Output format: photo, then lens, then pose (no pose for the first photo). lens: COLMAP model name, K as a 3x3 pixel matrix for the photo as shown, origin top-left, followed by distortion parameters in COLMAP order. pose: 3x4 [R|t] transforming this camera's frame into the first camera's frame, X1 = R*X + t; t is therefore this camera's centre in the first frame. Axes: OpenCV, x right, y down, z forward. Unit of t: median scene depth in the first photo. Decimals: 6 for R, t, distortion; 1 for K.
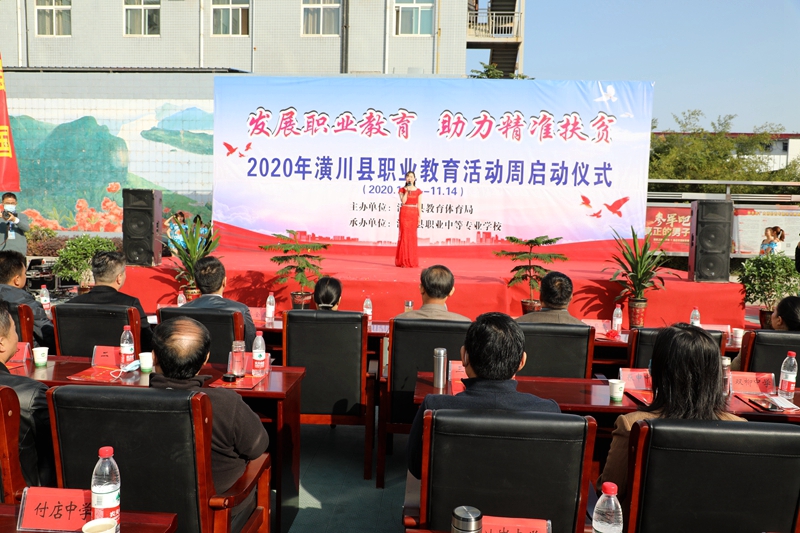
lens RADIAL K [[809.7, 0, 409.0], [0, 809.7, 289.3], [0, 0, 1]] dist [0.040131, 0.000000]
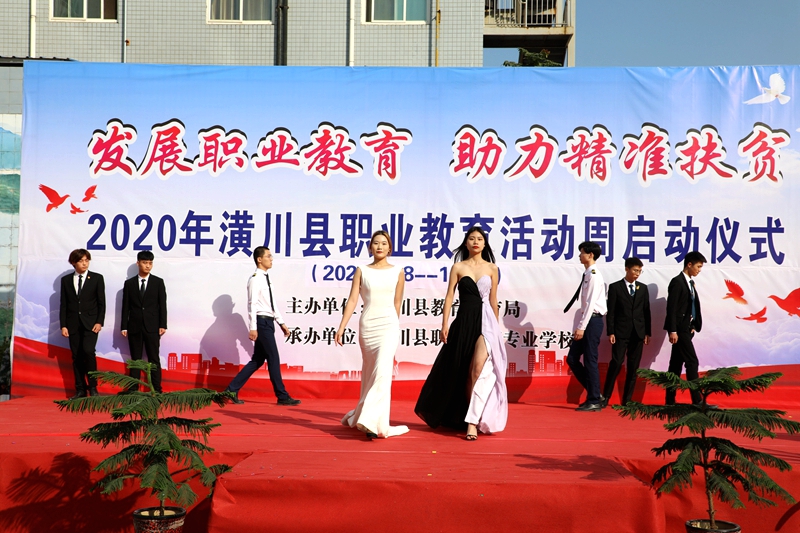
lens RADIAL K [[1292.9, 0, 447.8], [0, 1292.9, 317.2], [0, 0, 1]] dist [0.324182, 0.000000]
pose [[0.999166, -0.008666, 0.039893, -0.001952], [0.012395, 0.995476, -0.094197, -0.013066], [-0.038896, 0.094613, 0.994754, 0.152297]]
